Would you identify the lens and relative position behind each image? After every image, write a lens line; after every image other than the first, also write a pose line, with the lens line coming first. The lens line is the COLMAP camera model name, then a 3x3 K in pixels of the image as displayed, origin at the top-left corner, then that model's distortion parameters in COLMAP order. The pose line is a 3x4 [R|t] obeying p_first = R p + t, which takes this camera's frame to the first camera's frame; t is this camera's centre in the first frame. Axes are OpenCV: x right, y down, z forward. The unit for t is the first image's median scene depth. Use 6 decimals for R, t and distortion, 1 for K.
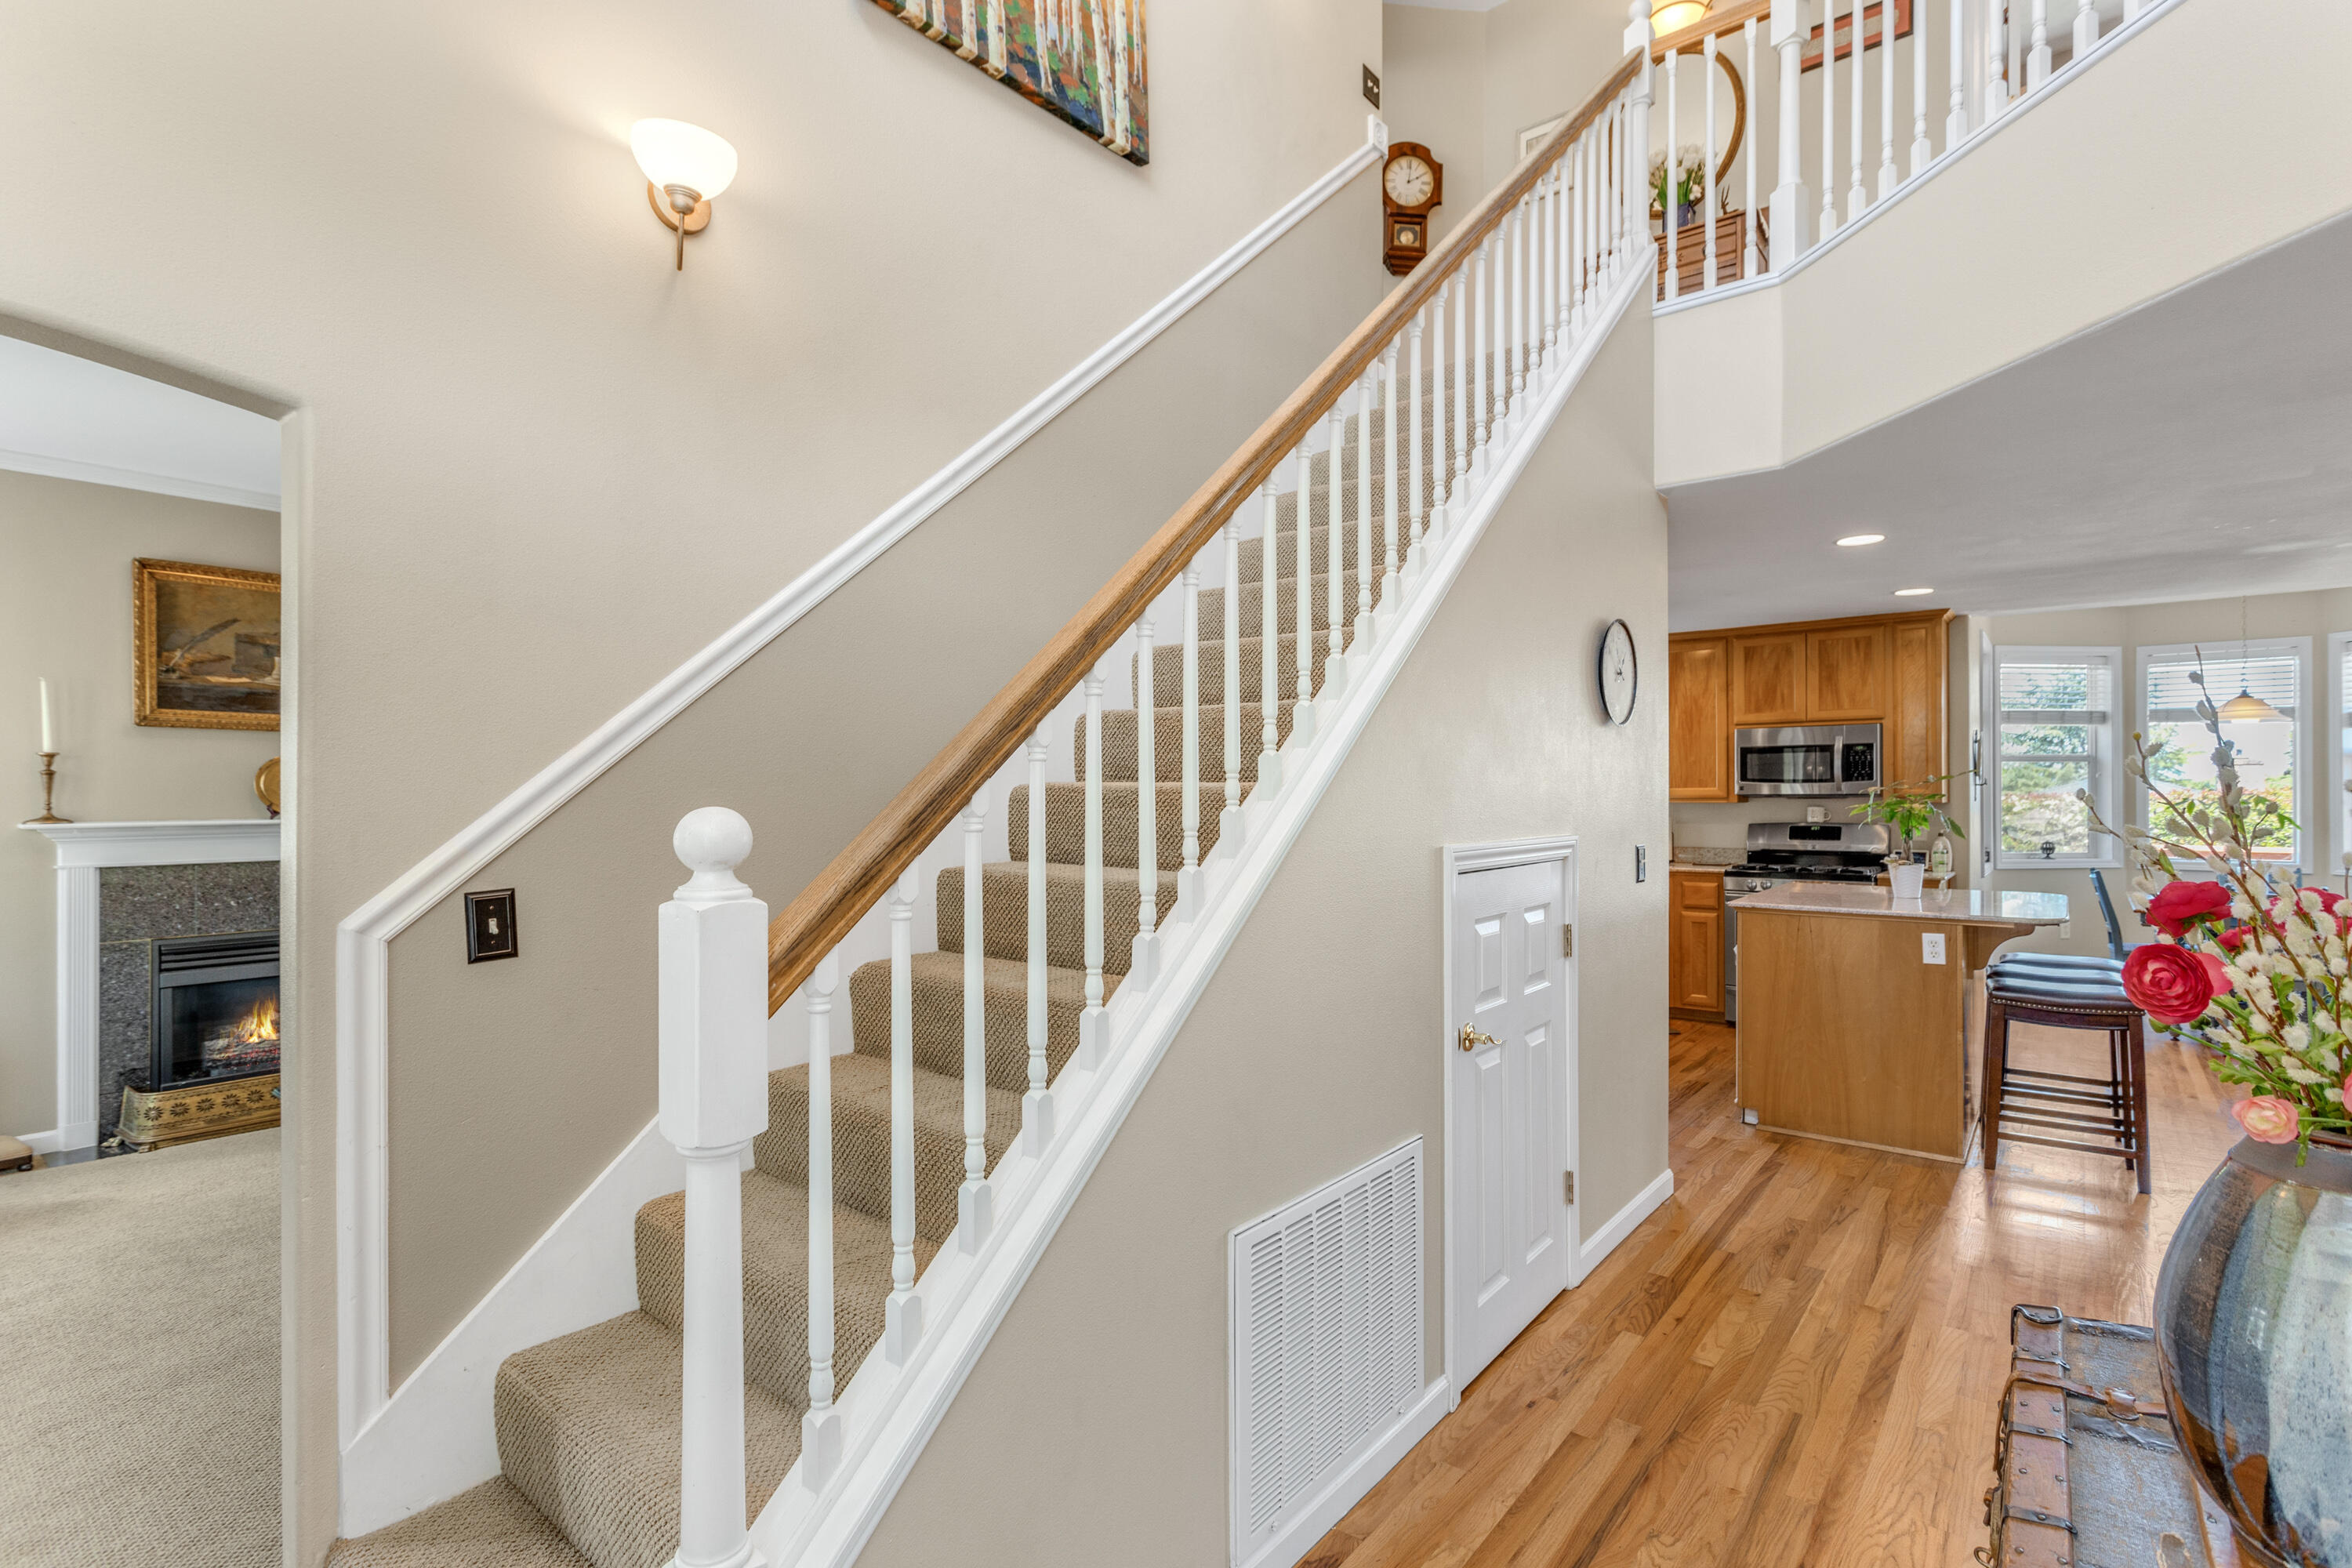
lens RADIAL K [[1118.6, 0, 1176.0], [0, 1118.6, 784.0], [0, 0, 1]] dist [0.002611, 0.000223]
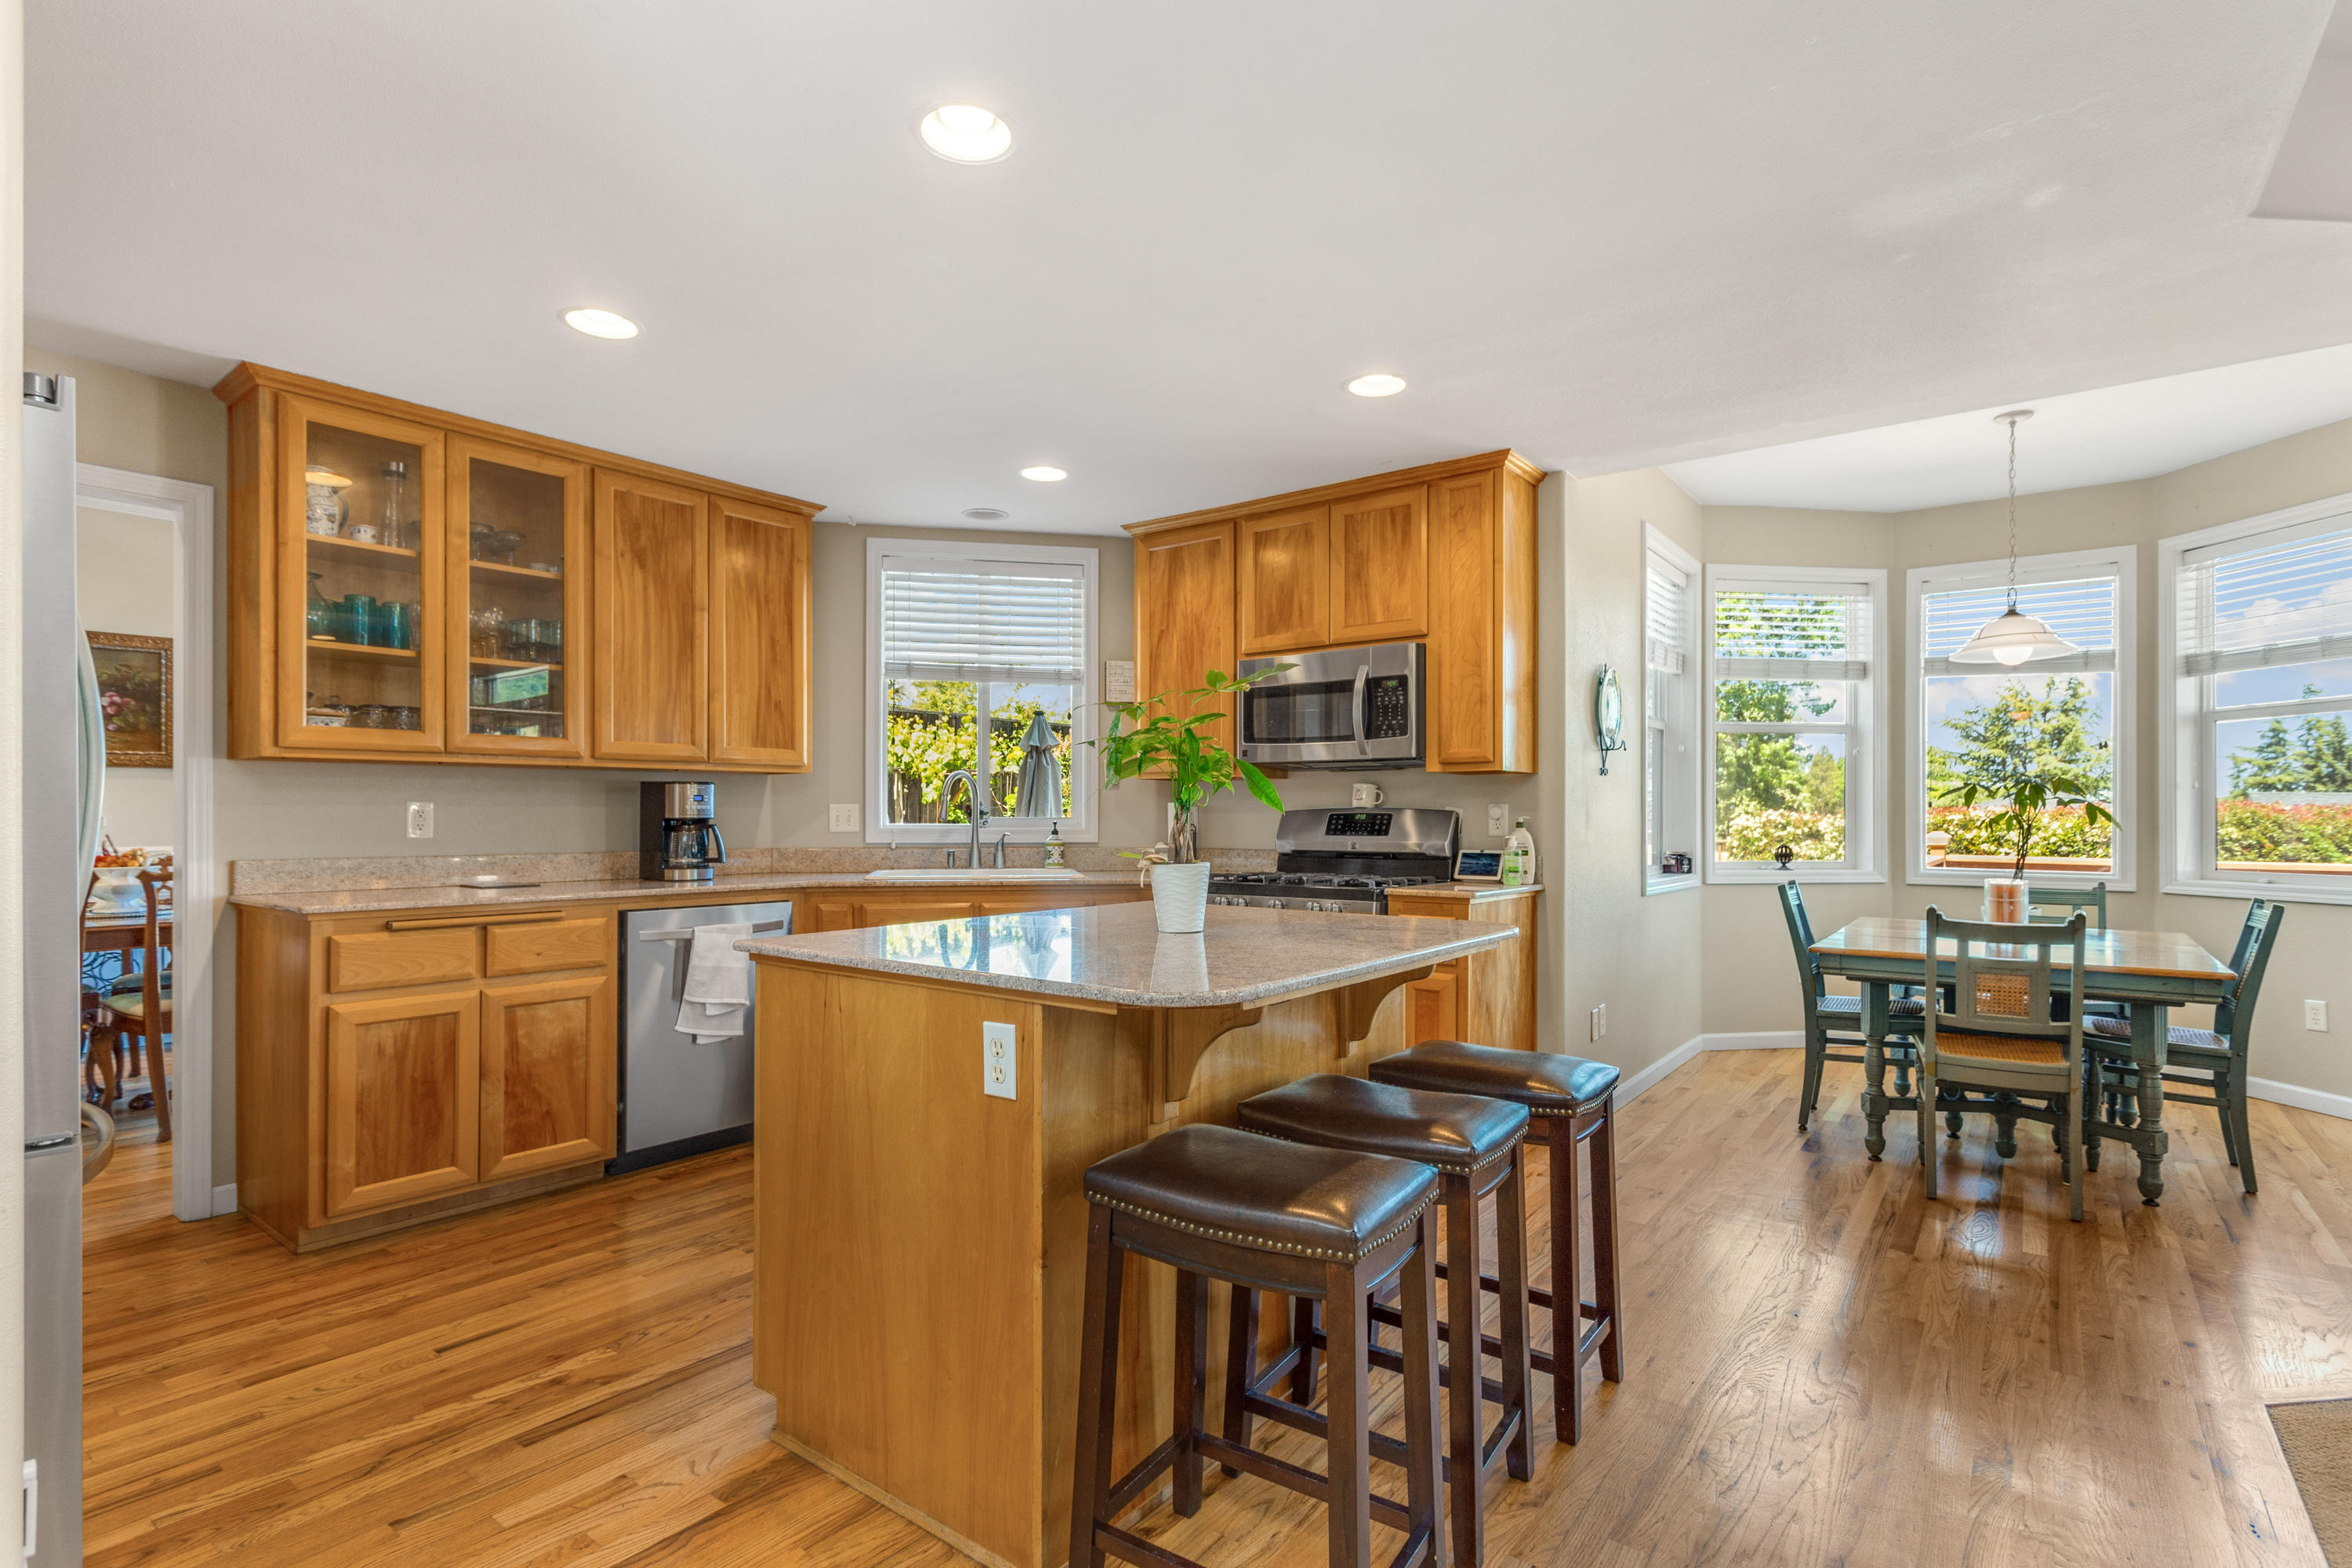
lens RADIAL K [[1131.1, 0, 1183.8], [0, 1131.1, 810.2], [0, 0, 1]] dist [0.002570, 0.001066]
pose [[0.999467, 0.004487, 0.032346, 0.455548], [-0.004650, 0.999977, 0.004970, 0.033317], [-0.032323, -0.005117, 0.999464, 0.362064]]
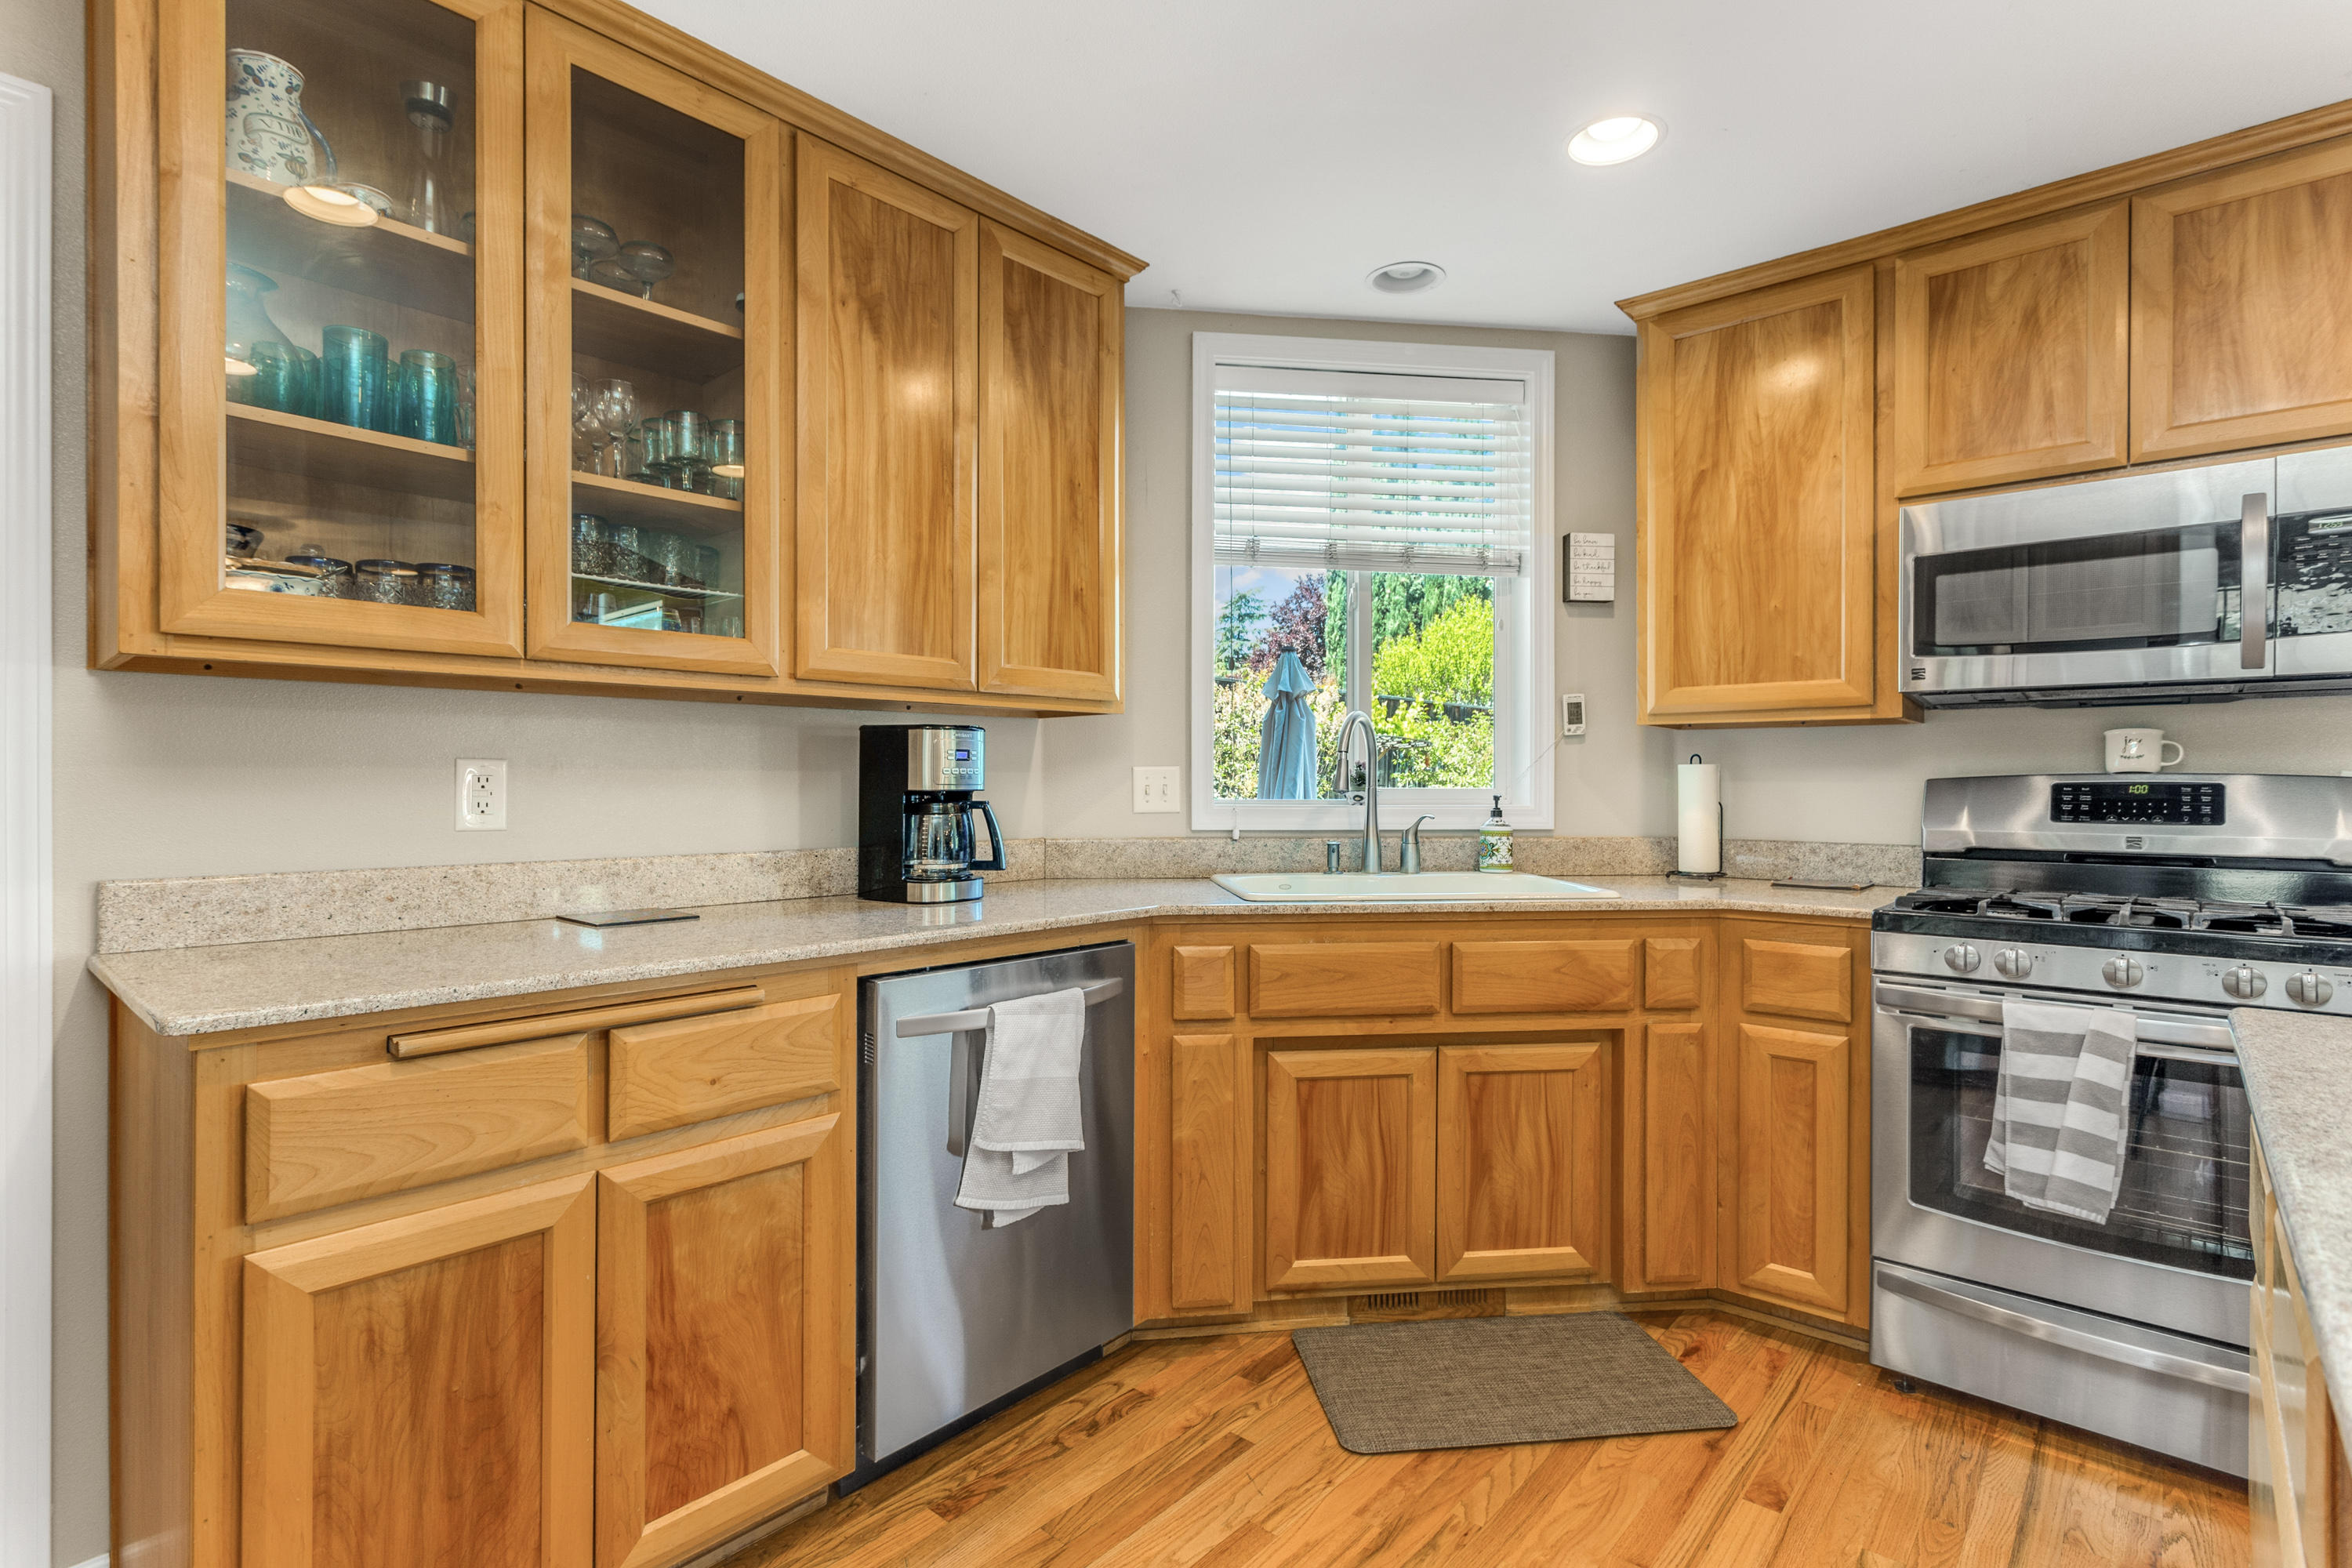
lens RADIAL K [[1129.7, 0, 1176.0], [0, 1129.7, 784.0], [0, 0, 1]] dist [-0.001221, -0.000057]
pose [[0.999137, 0.005692, -0.041140, 0.290693], [-0.005225, 0.999921, 0.011442, 0.035619], [0.041202, -0.011217, 0.999088, 0.644163]]
